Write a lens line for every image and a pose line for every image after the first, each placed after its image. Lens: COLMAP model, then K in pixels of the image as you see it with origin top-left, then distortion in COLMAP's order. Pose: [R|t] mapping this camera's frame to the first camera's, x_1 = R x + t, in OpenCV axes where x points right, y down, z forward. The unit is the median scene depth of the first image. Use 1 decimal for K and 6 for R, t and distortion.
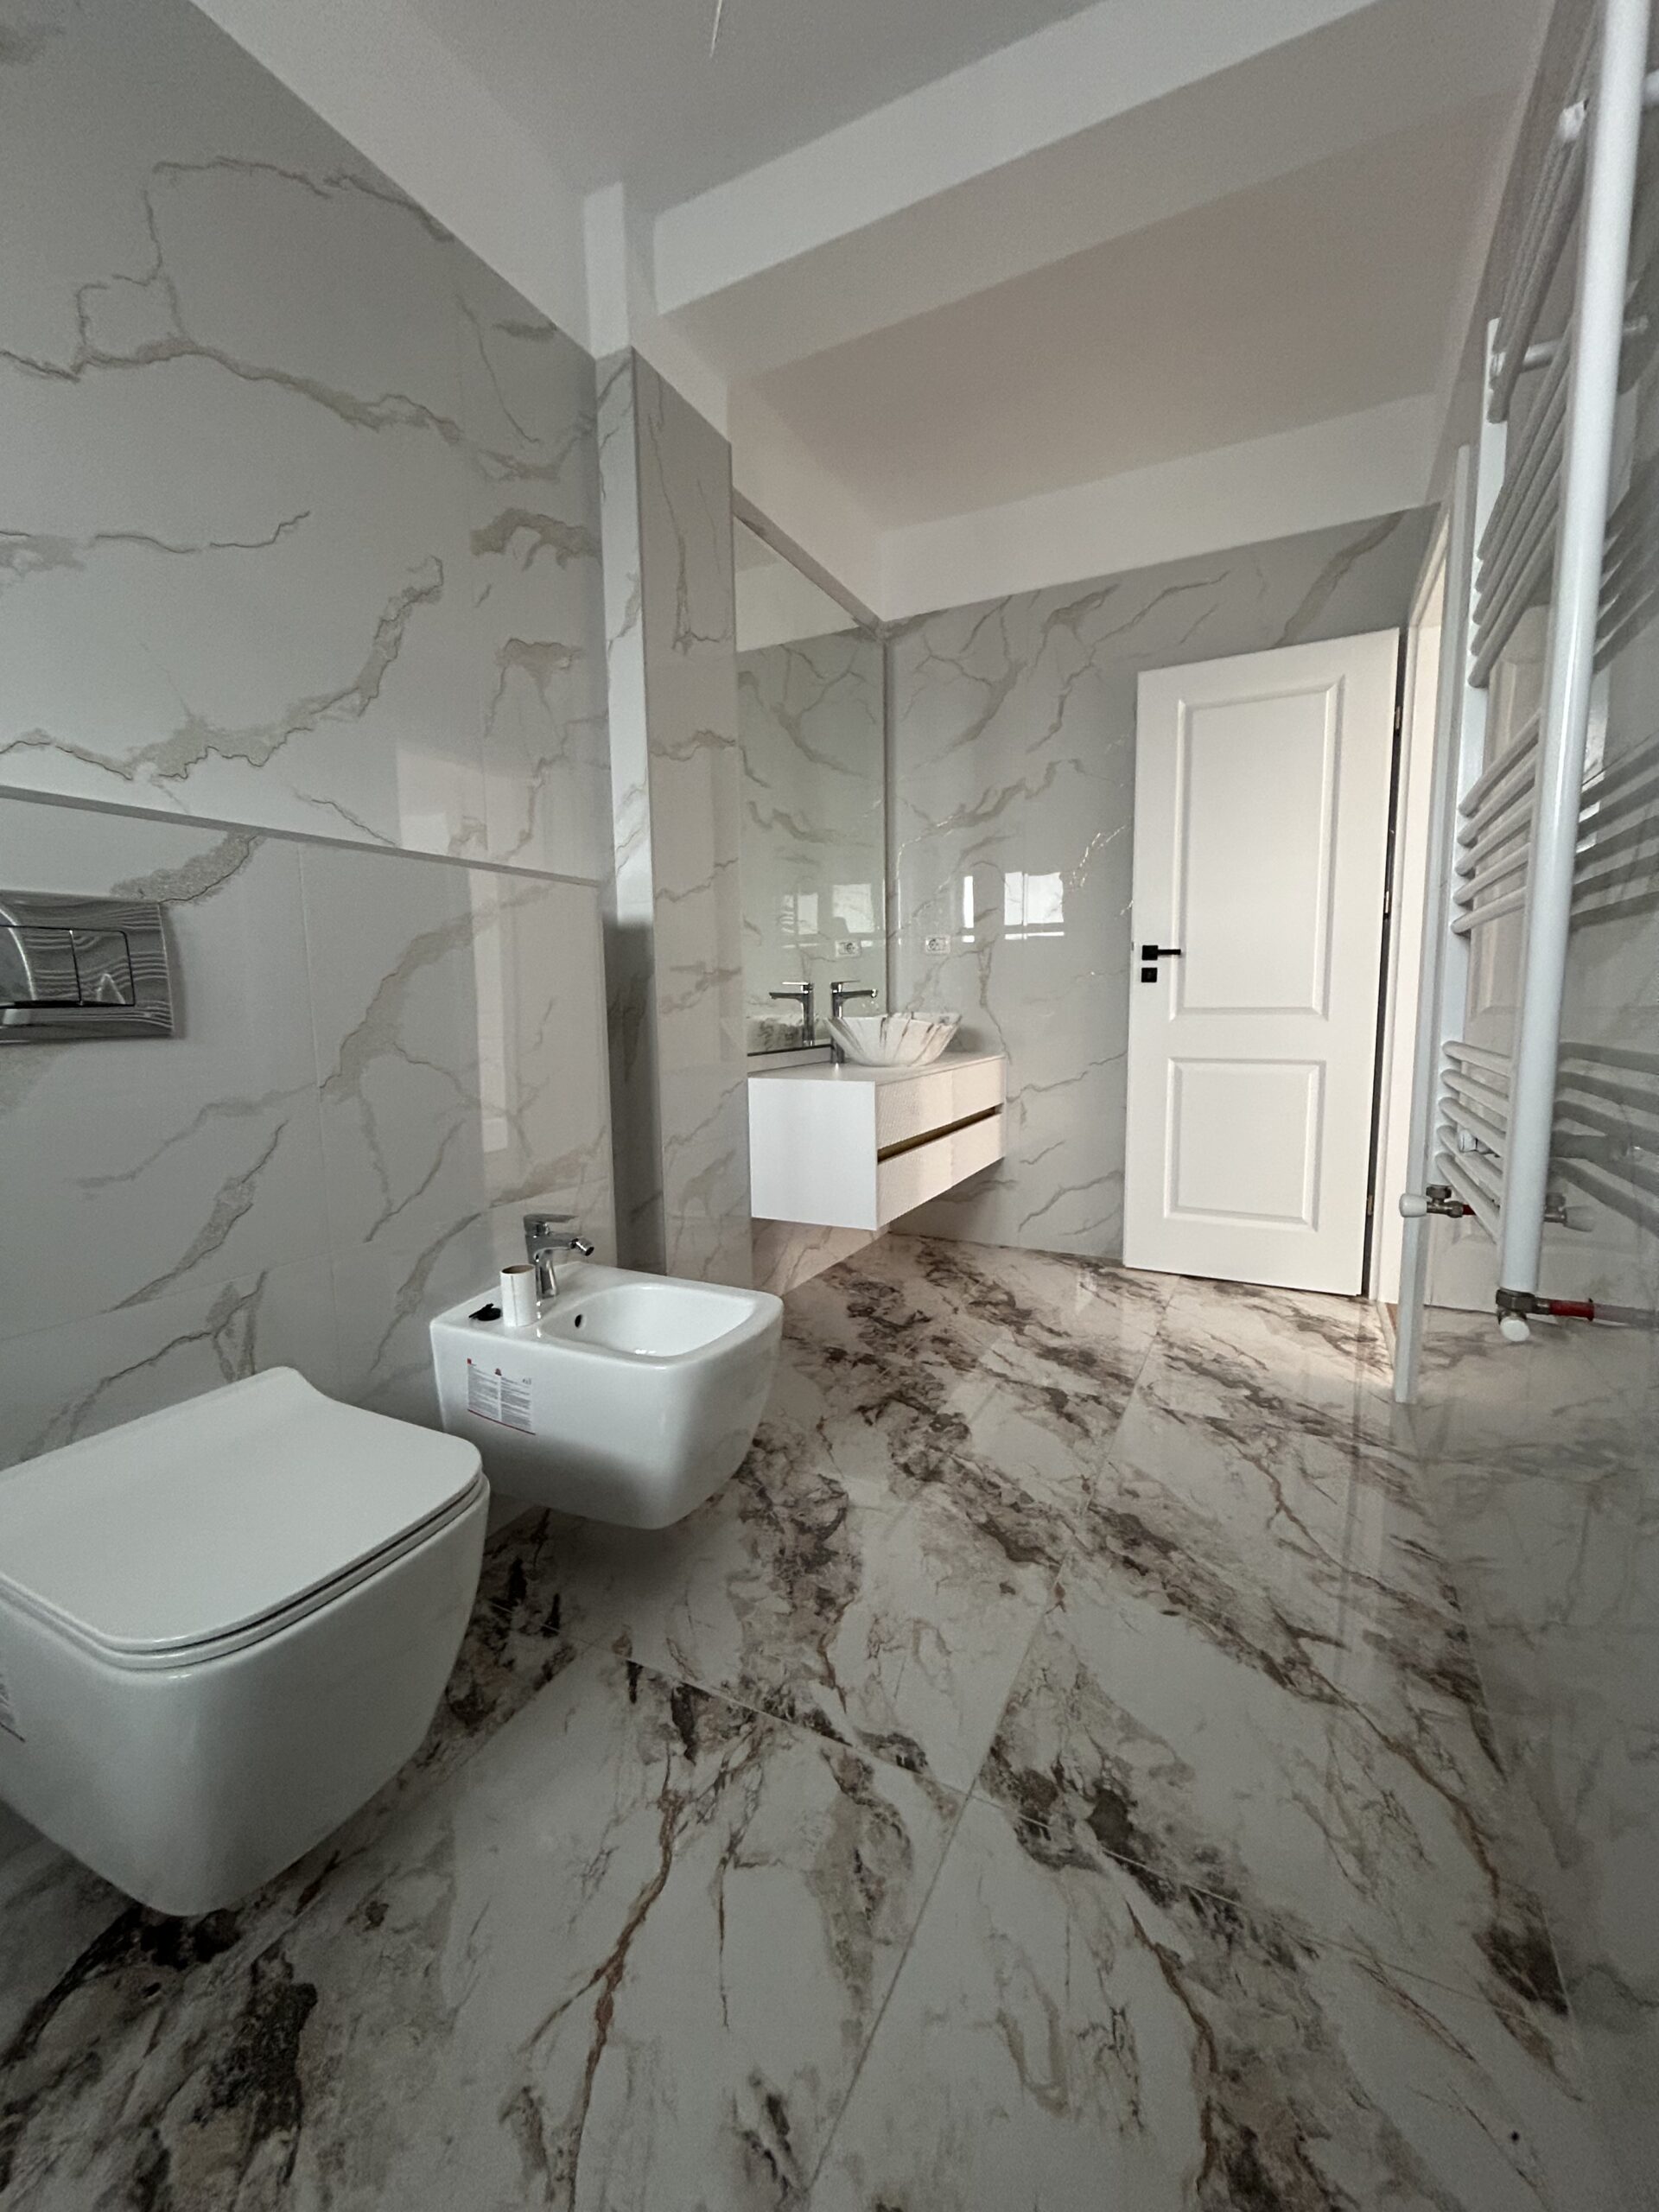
lens RADIAL K [[892.2, 0, 838.7], [0, 892.2, 1108.7], [0, 0, 1]] dist [0.003264, 0.001088]
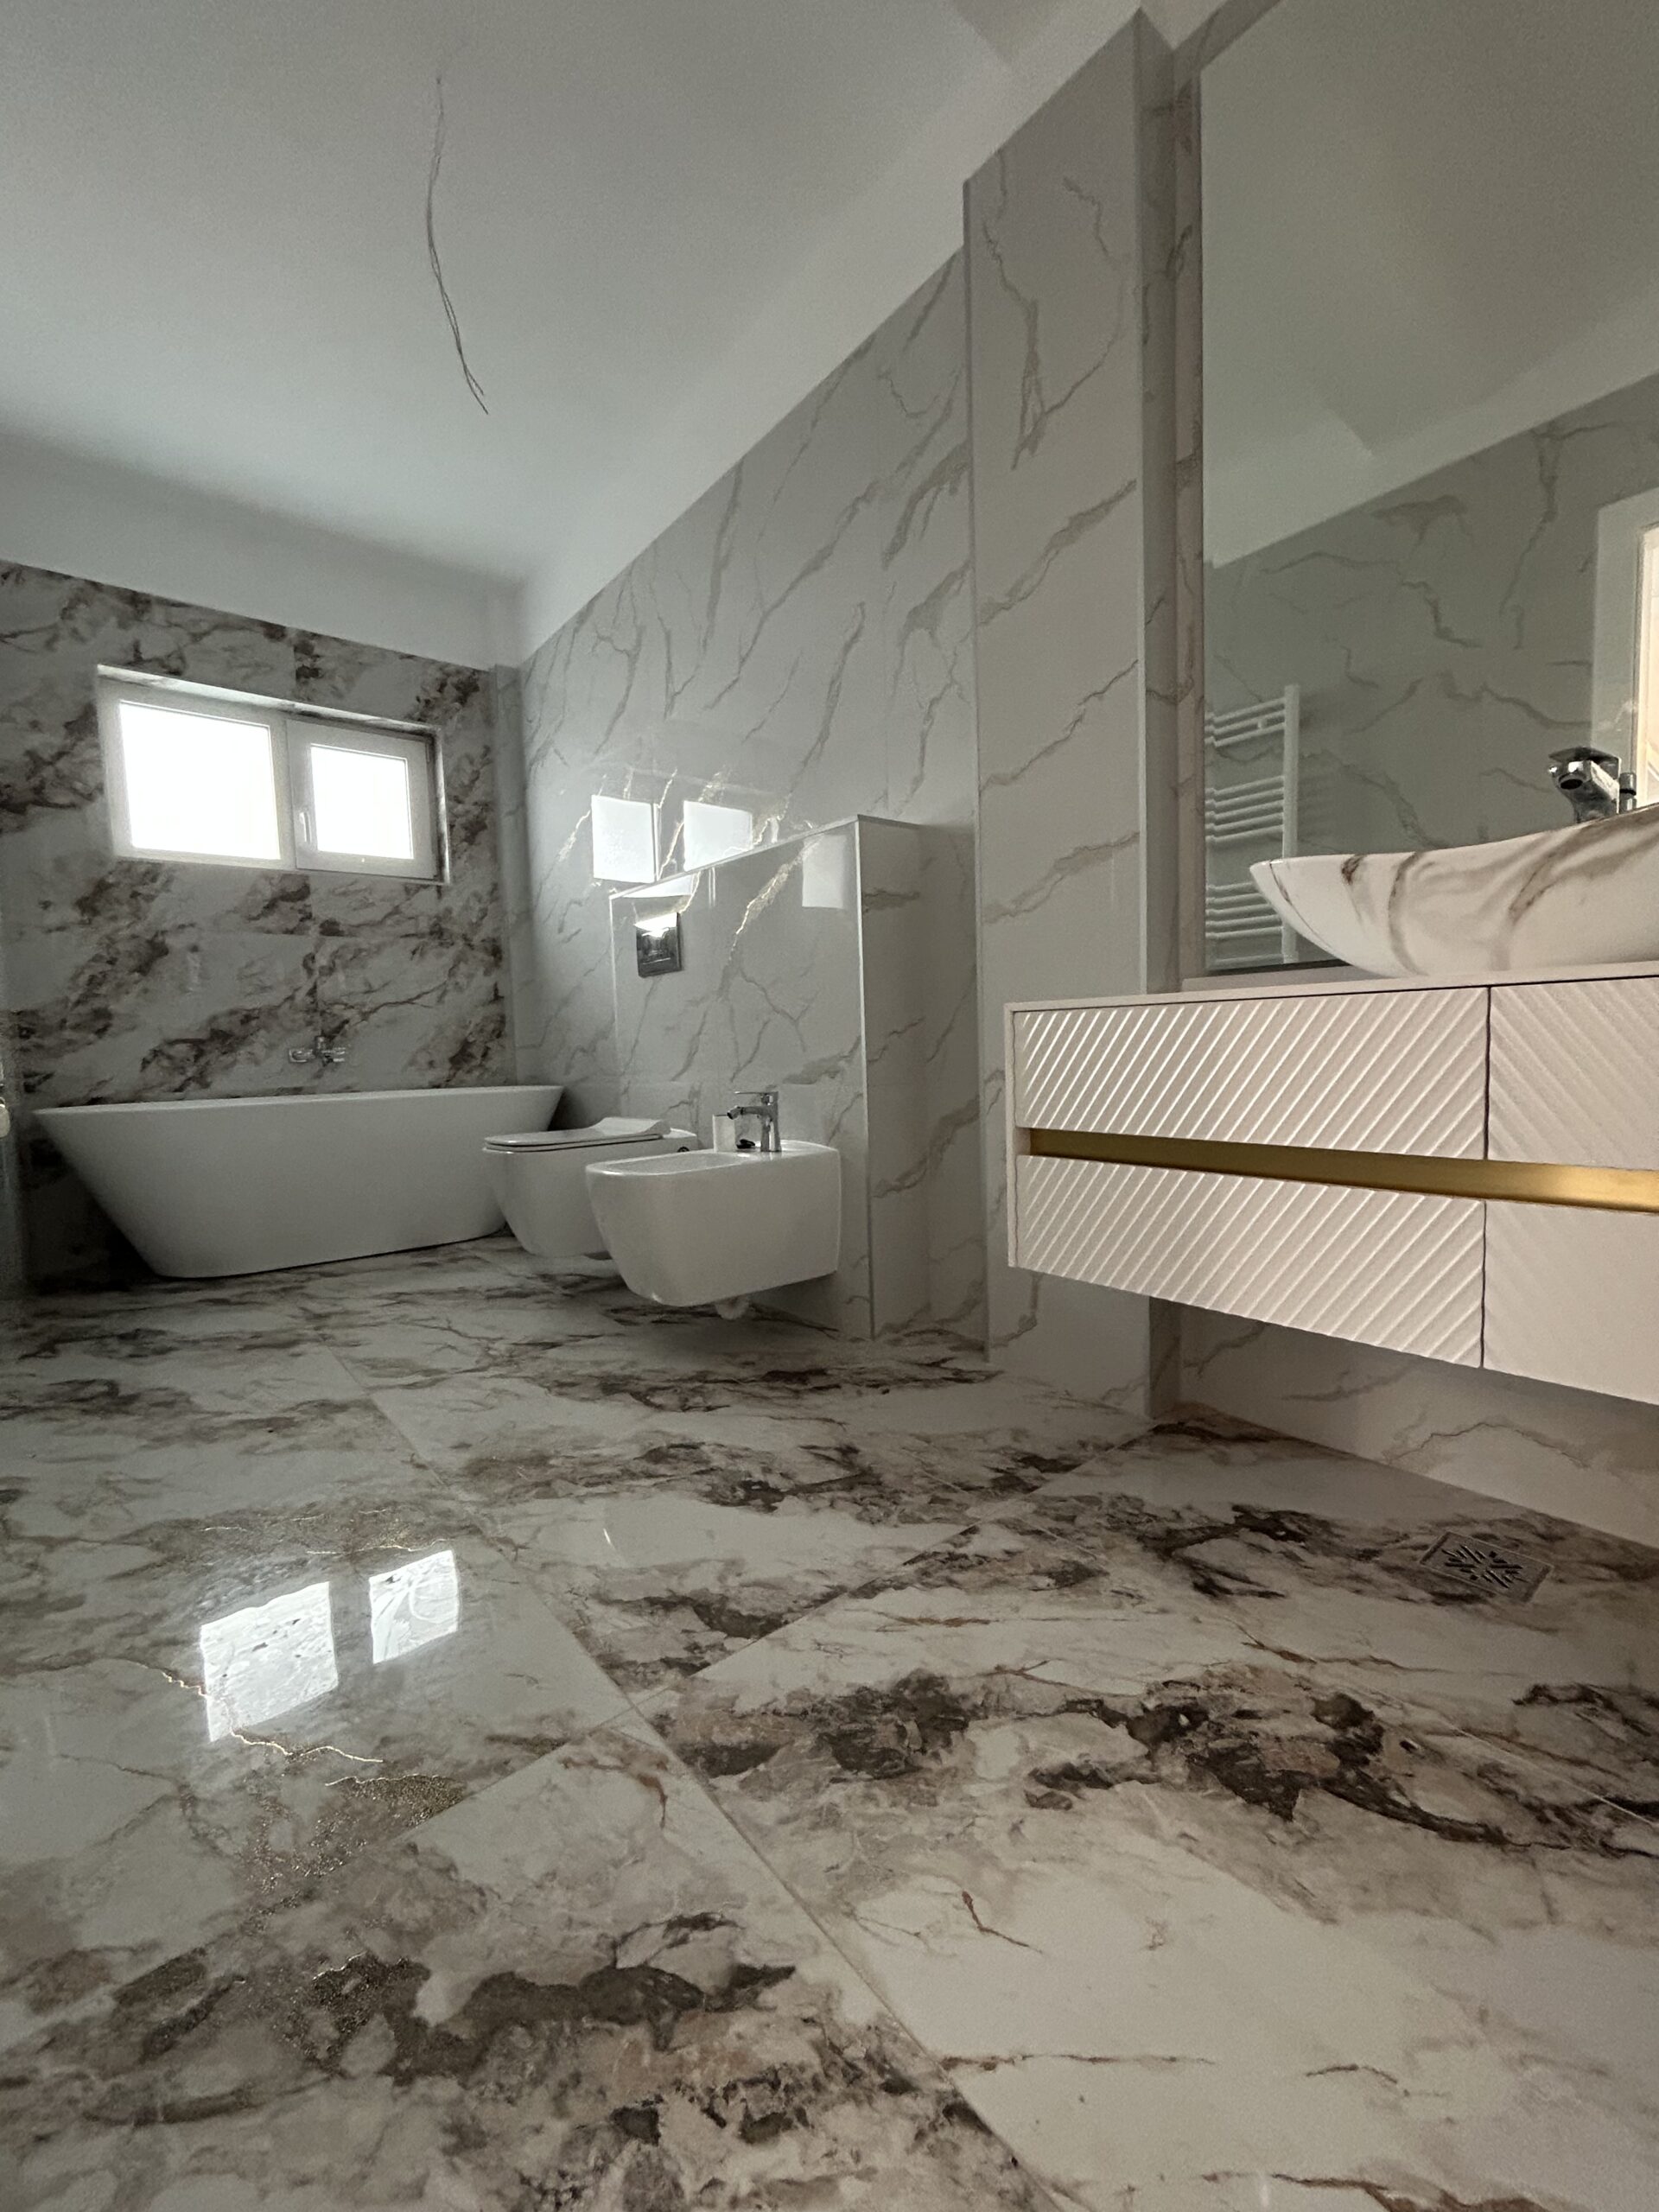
lens RADIAL K [[892.2, 0, 841.2], [0, 892.2, 1104.2], [0, 0, 1]] dist [0.003264, 0.001088]
pose [[-0.389669, 0.086797, -0.916856, 0.666977], [-0.079732, 0.988631, 0.127479, -0.034040], [0.917497, 0.122778, -0.378319, 1.227888]]
